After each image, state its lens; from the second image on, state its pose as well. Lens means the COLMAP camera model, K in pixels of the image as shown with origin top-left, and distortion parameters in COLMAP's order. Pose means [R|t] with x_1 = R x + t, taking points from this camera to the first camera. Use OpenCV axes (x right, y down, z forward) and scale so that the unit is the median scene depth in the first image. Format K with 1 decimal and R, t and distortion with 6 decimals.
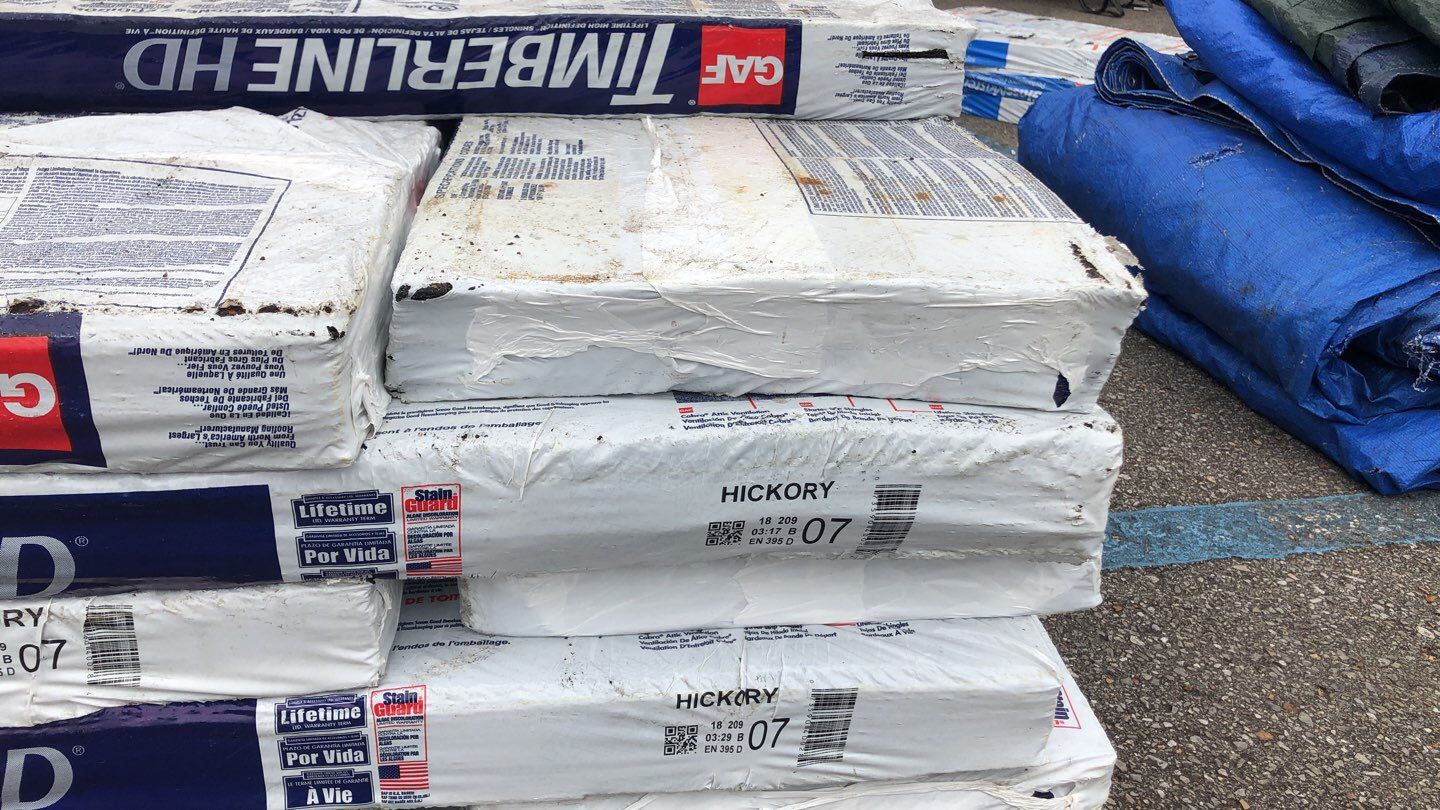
lens RADIAL K [[1162.0, 0, 690.9], [0, 1162.0, 395.9], [0, 0, 1]] dist [0.000861, 0.003898]
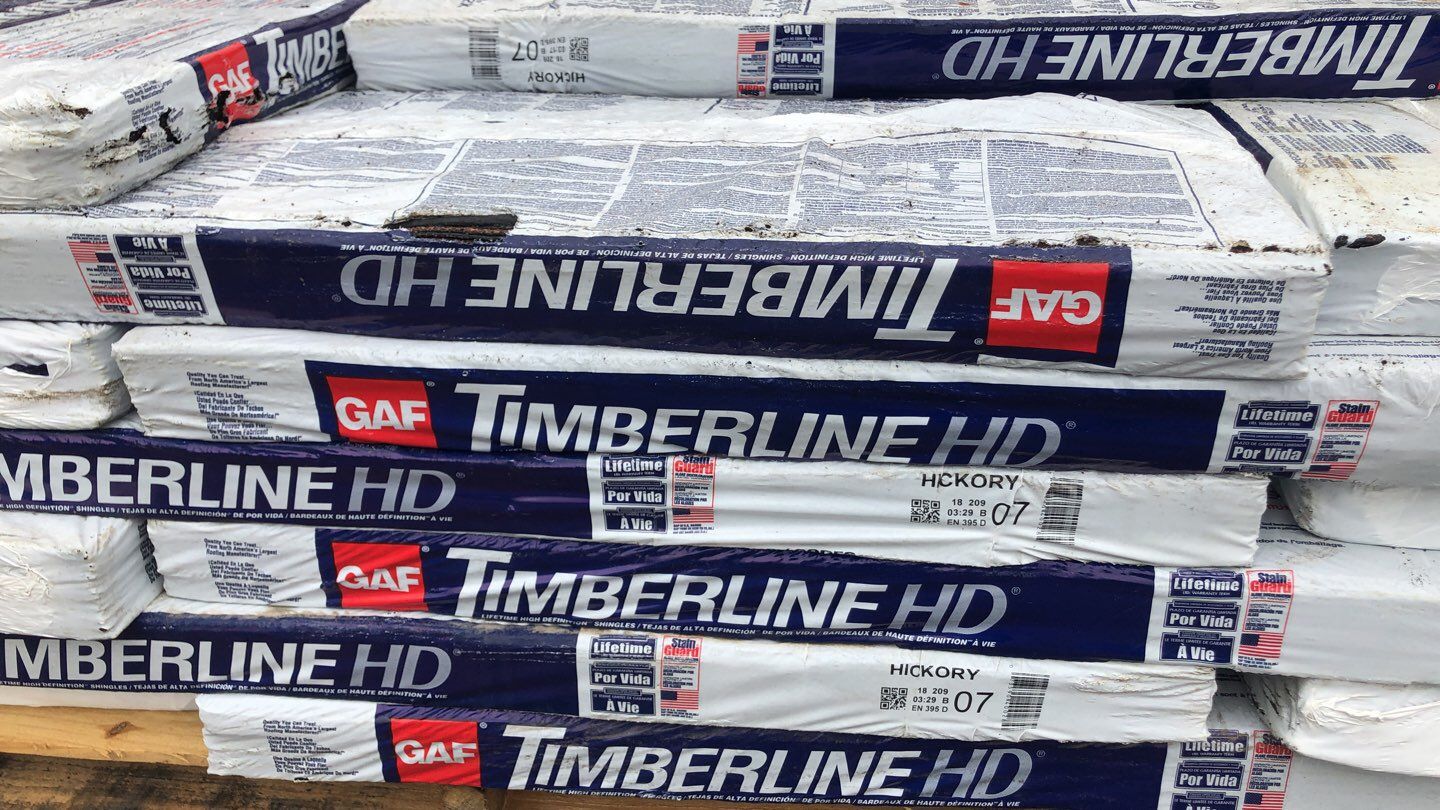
lens RADIAL K [[1152.0, 0, 717.3], [0, 1152.0, 393.6], [0, 0, 1]] dist [-0.017347, 0.008201]
pose [[0.962705, 0.060778, -0.263639, -0.502686], [-0.058769, 0.998151, 0.015507, 0.082520], [0.264094, 0.000565, 0.964497, -0.307588]]
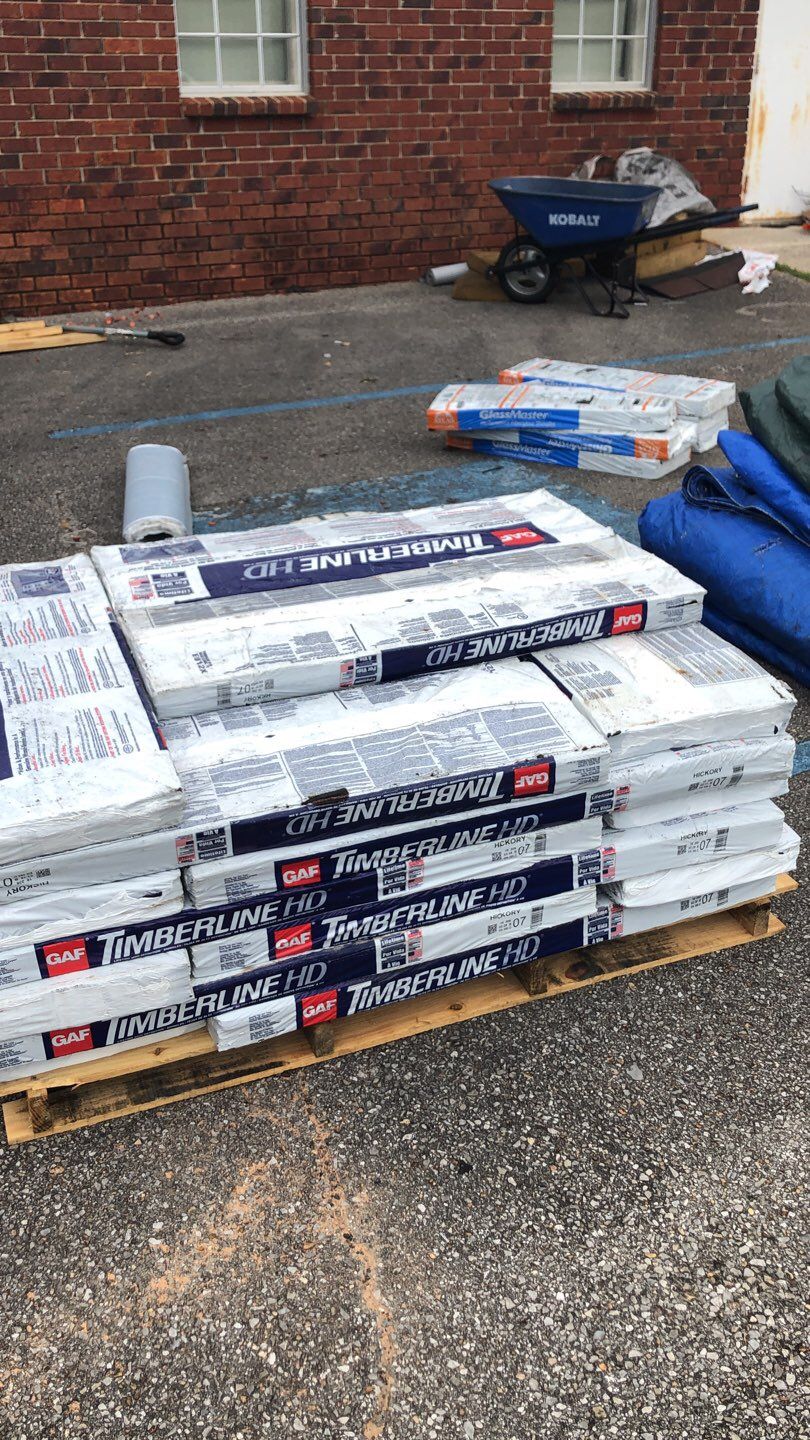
lens RADIAL K [[1162.0, 0, 389.5], [0, 1162.0, 727.6], [0, 0, 1]] dist [0.000861, 0.003898]
pose [[0.980469, -0.154506, 0.121691, -1.249505], [0.150016, 0.987646, 0.045289, -0.348644], [-0.127185, -0.026149, 0.991534, -2.325378]]
